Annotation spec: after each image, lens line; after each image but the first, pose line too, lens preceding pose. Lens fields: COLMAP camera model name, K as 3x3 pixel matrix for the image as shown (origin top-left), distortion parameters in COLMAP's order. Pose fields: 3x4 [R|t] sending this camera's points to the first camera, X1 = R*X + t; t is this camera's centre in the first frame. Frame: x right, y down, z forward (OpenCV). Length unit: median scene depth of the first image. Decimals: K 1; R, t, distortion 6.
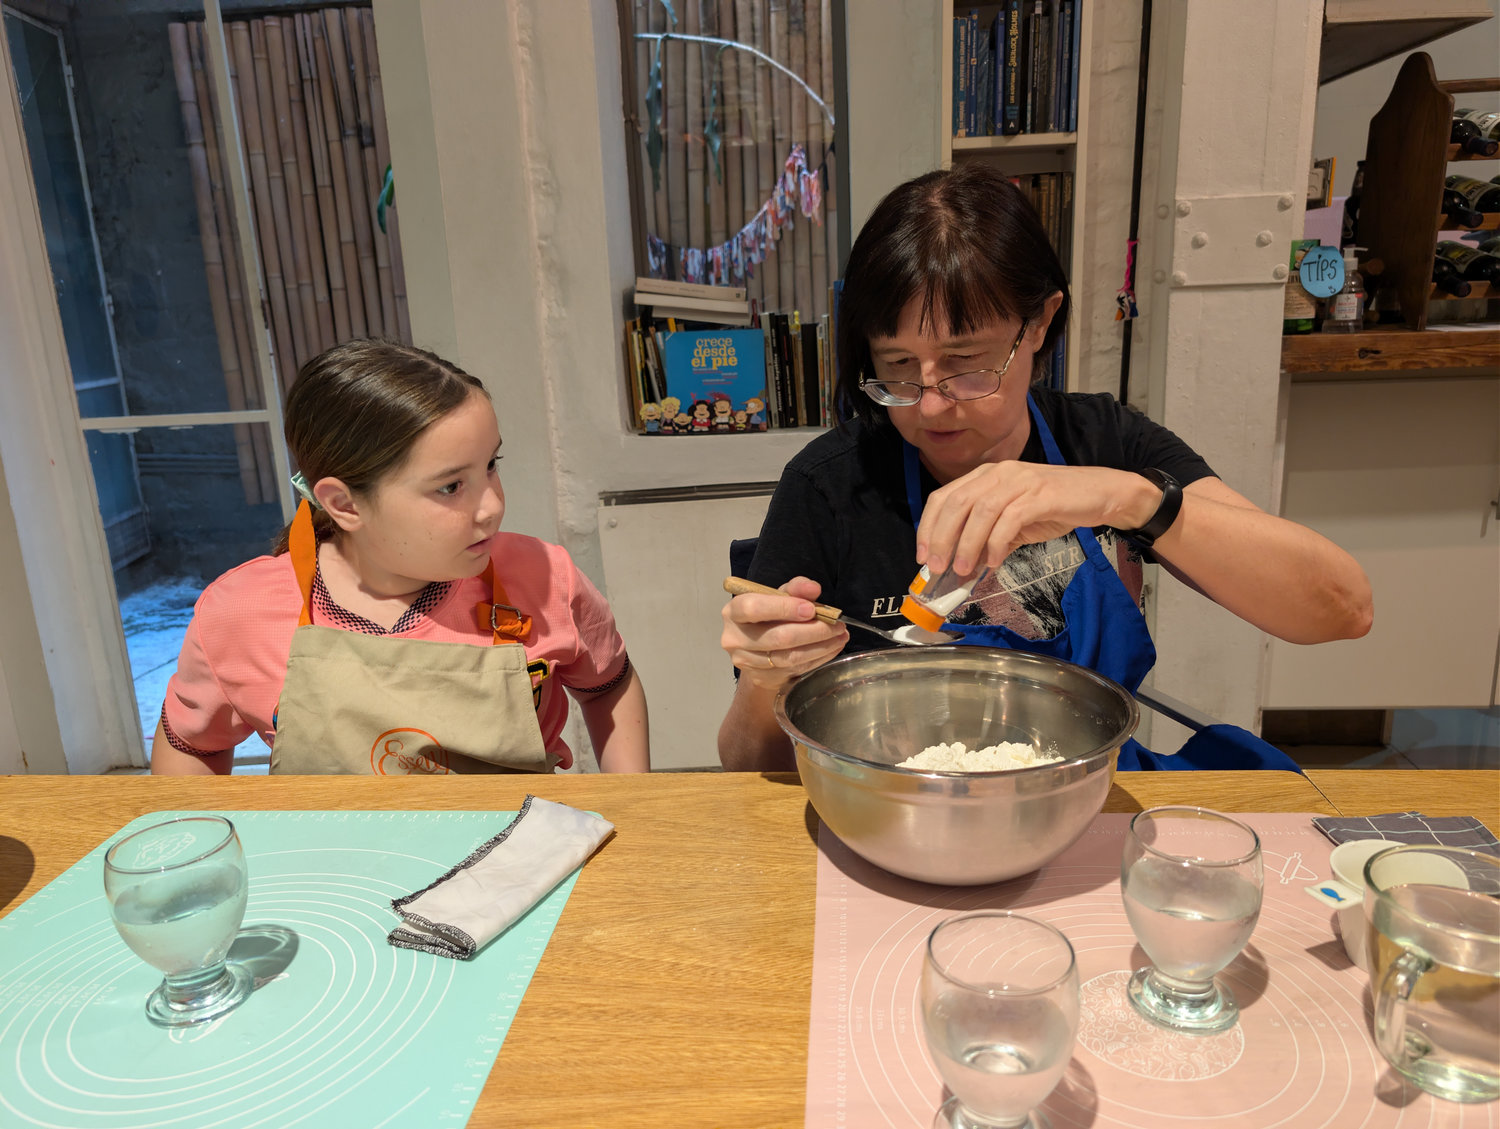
lens RADIAL K [[1090.0, 0, 759.3], [0, 1090.0, 563.7], [0, 0, 1]] dist [0.007472, -0.004563]
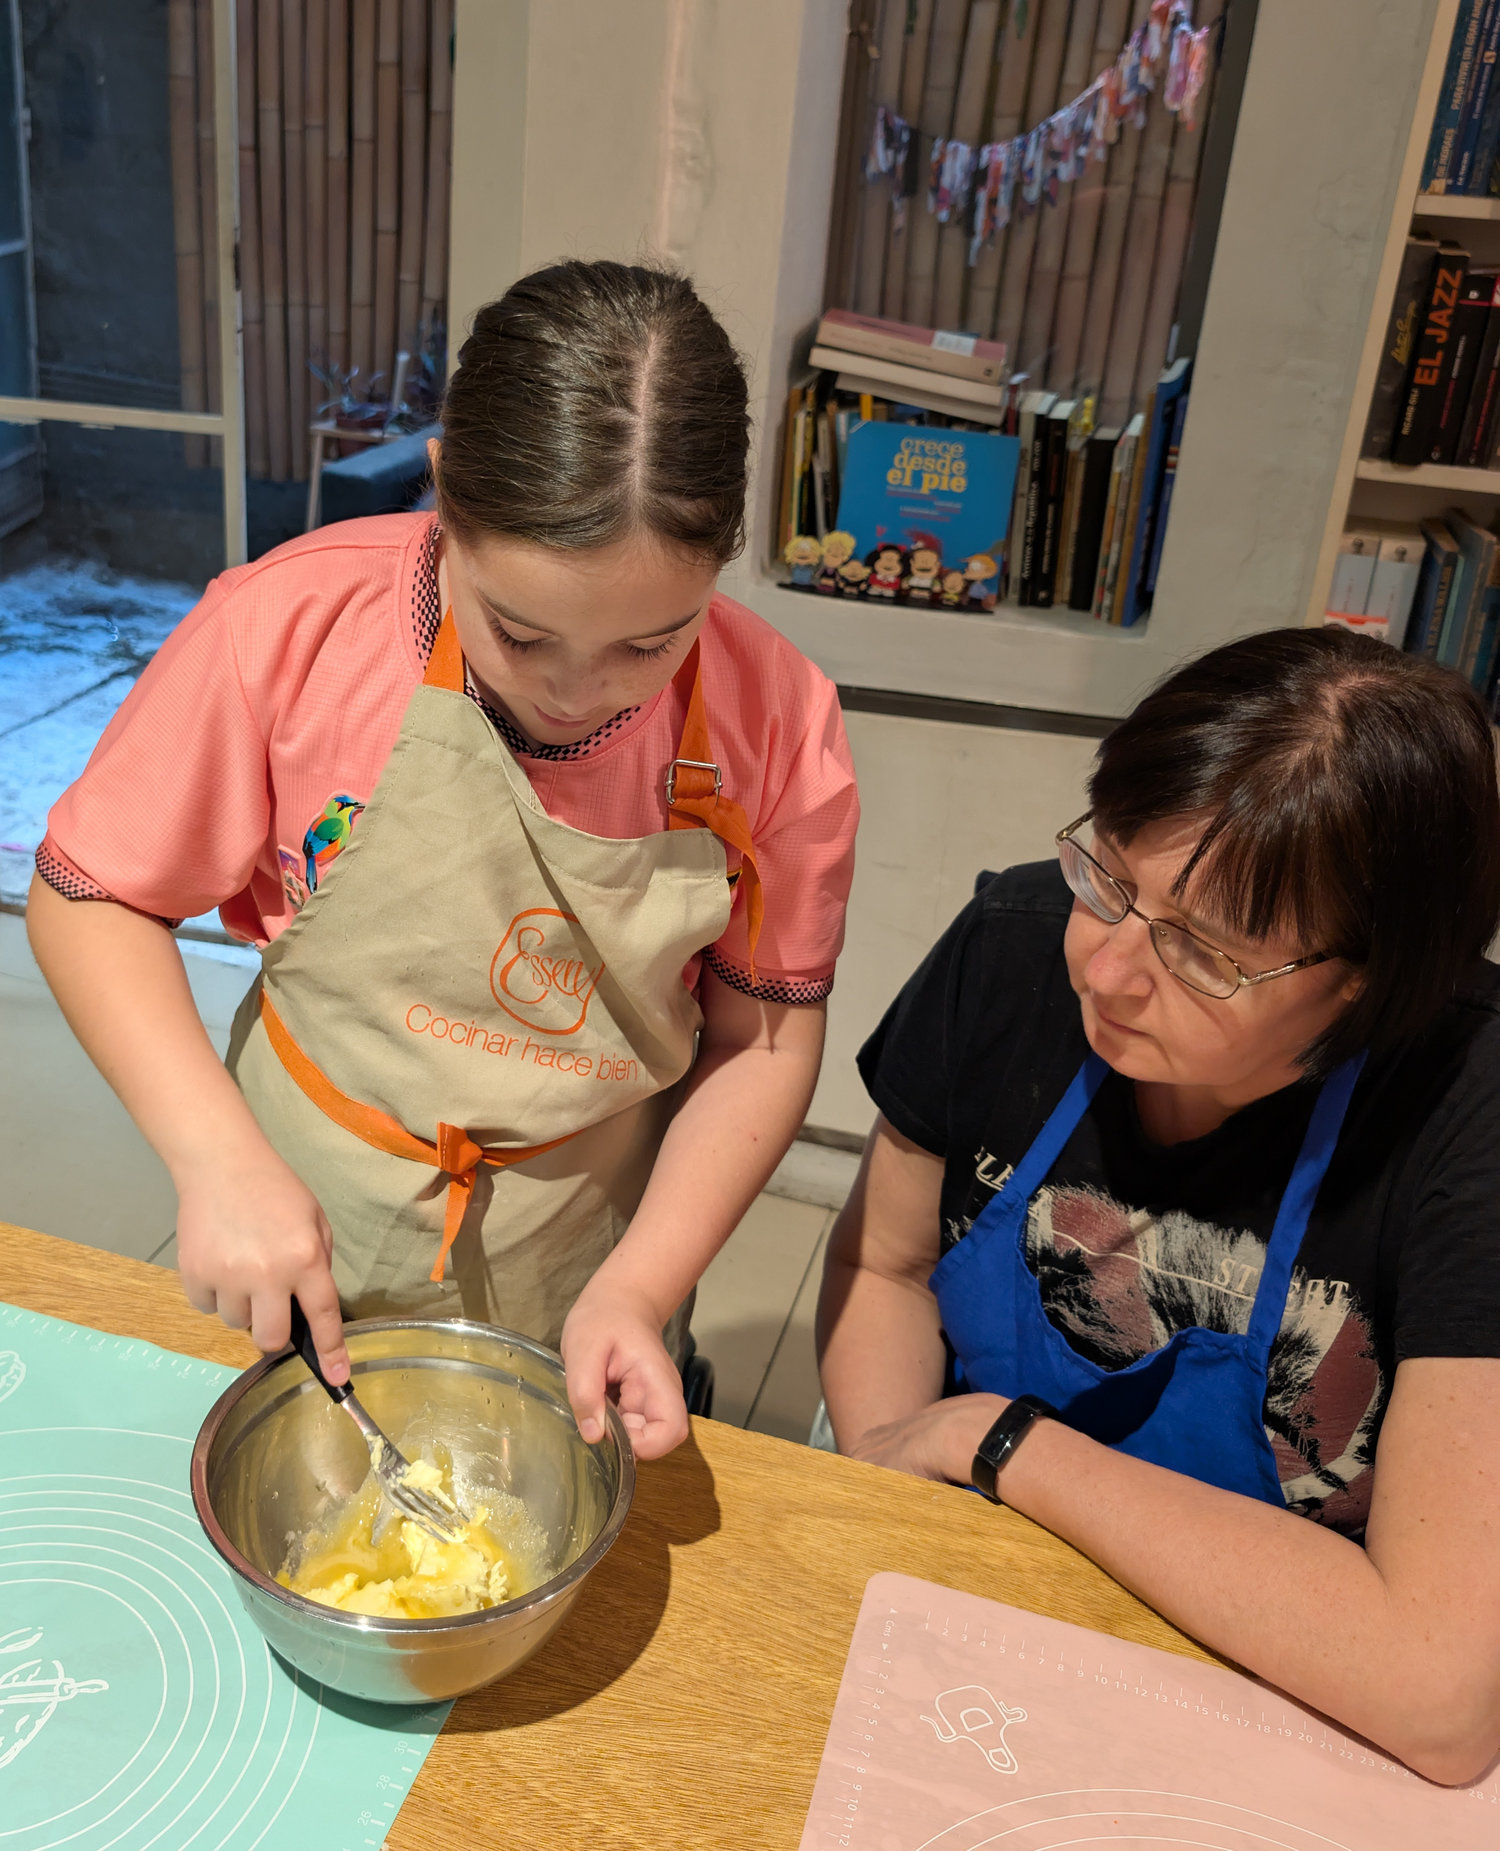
lens RADIAL K [[1843.6, 0, 579.2], [0, 1843.6, 783.4], [0, 0, 1]] dist [0.012446, -0.021606]
pose [[0.962440, 0.180268, -0.203009, 0.010052], [-0.150950, 0.976822, 0.151767, -0.147762], [0.225663, -0.115422, 0.967344, -0.027659]]
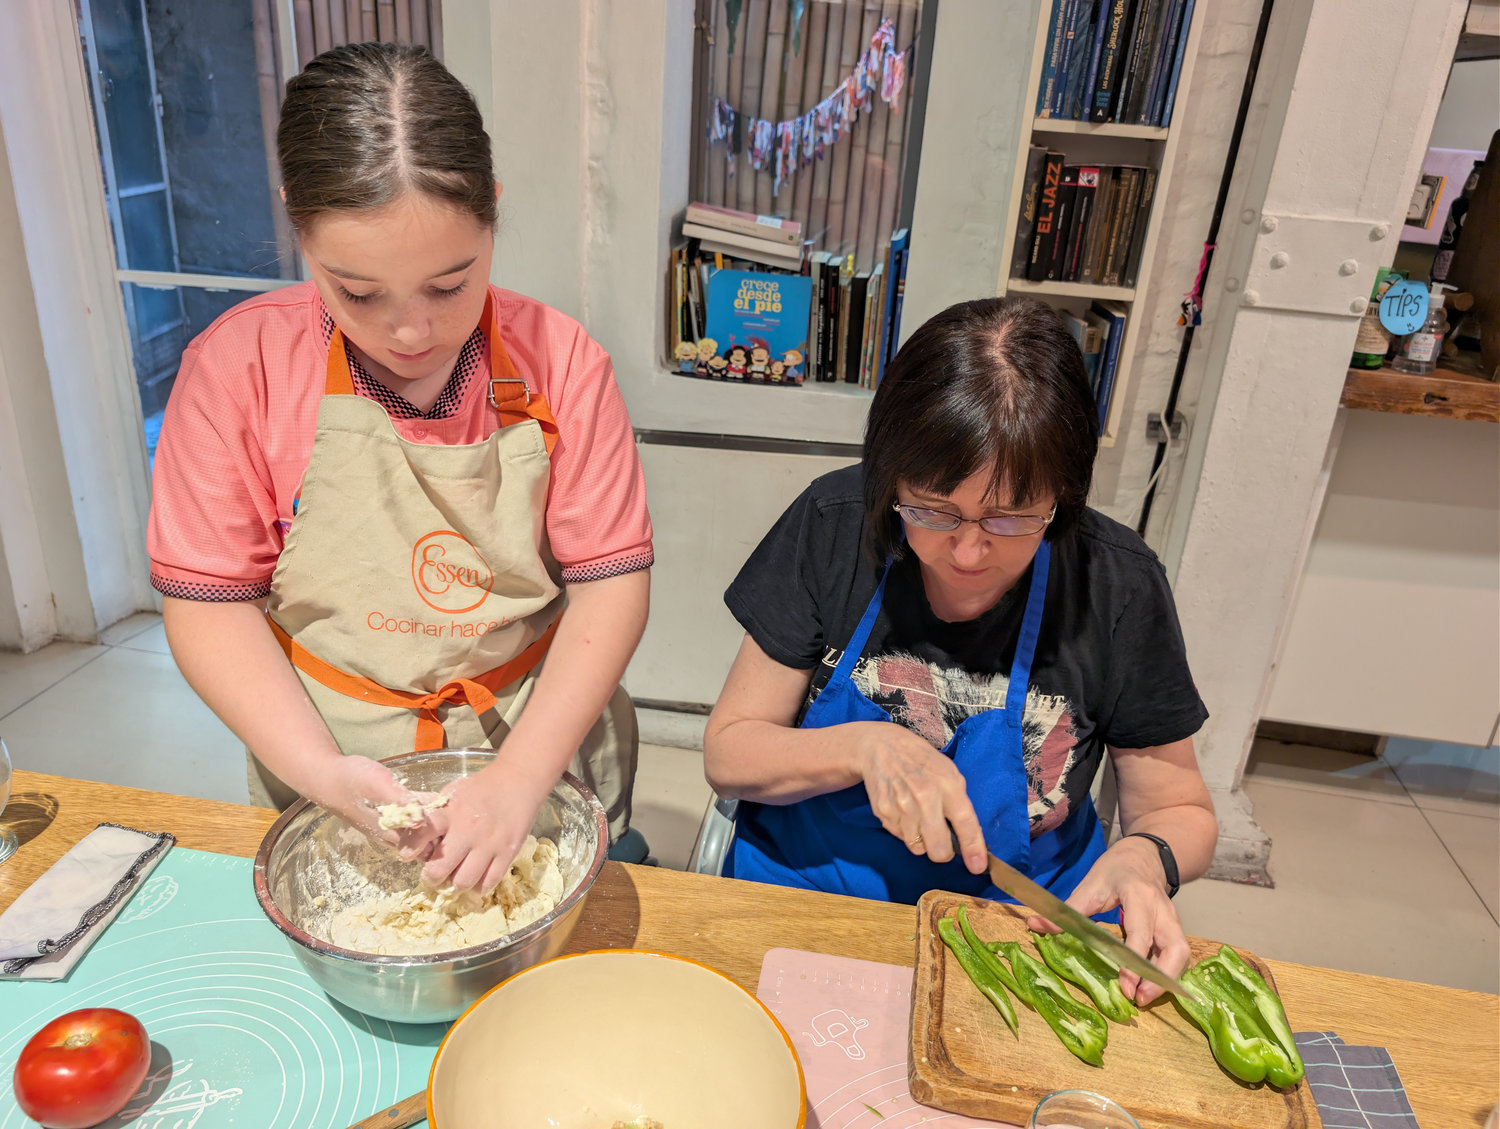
lens RADIAL K [[1092.8, 0, 761.0], [0, 1092.8, 556.3], [0, 0, 1]] dist [0.003609, -0.001453]
pose [[0.991811, 0.125908, -0.021395, 0.010276], [-0.121314, 0.981164, 0.150336, -0.112631], [0.039921, -0.146509, 0.988403, 0.010486]]
